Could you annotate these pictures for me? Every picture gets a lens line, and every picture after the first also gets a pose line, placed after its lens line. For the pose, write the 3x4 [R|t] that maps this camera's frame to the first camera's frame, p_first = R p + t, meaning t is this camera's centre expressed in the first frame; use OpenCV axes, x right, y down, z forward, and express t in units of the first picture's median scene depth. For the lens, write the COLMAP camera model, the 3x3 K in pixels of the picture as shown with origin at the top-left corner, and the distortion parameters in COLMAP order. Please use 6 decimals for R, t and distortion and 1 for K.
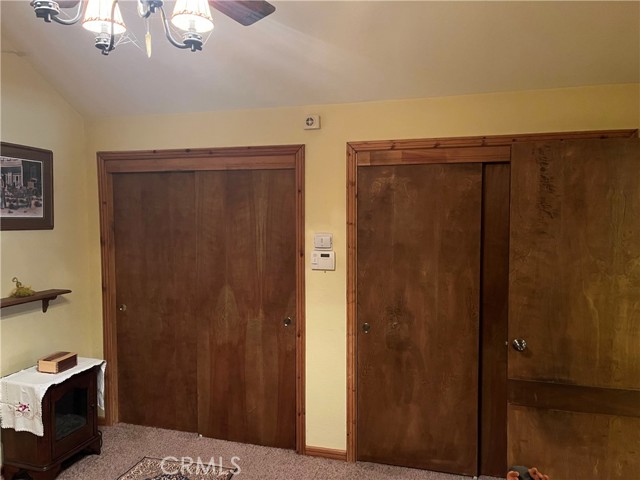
lens RADIAL K [[485.6, 0, 319.7], [0, 485.6, 240.2], [0, 0, 1]] dist [0.071925, -0.087597]
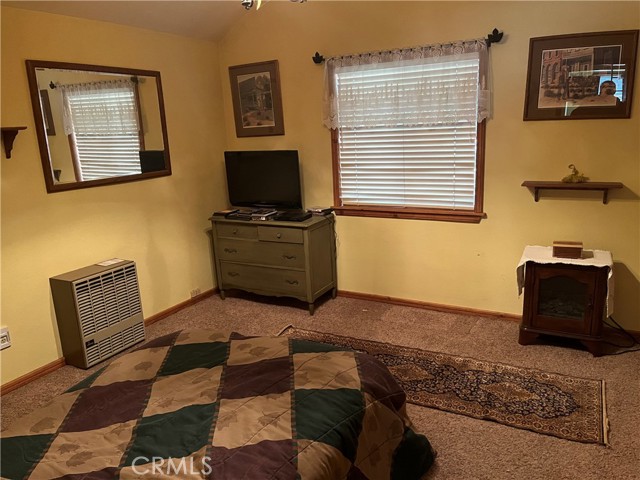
lens RADIAL K [[485.6, 0, 322.2], [0, 485.6, 236.7], [0, 0, 1]] dist [0.071925, -0.087597]
pose [[-0.223758, 0.230339, -0.947036, 0.561954], [-0.019099, 0.970450, 0.240546, -0.019572], [0.974458, 0.071912, -0.212746, 0.702803]]
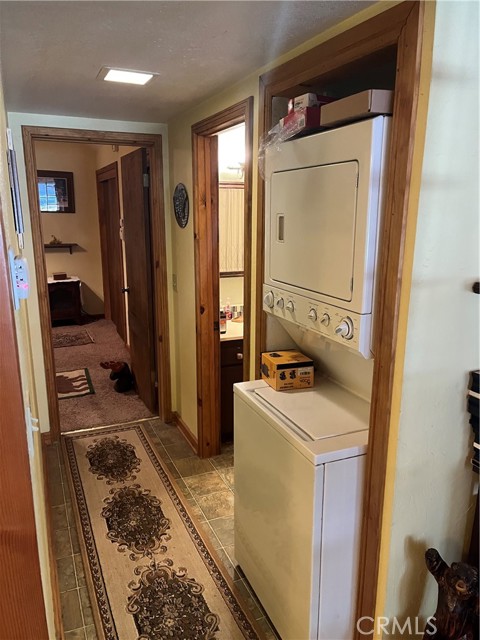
lens RADIAL K [[485.6, 0, 238.9], [0, 485.6, 322.6], [0, 0, 1]] dist [0.071925, -0.087597]
pose [[0.627276, 0.184514, -0.756623, 1.588607], [-0.048006, 0.978842, 0.198906, -0.015783], [0.777316, -0.088446, 0.622862, 0.257751]]
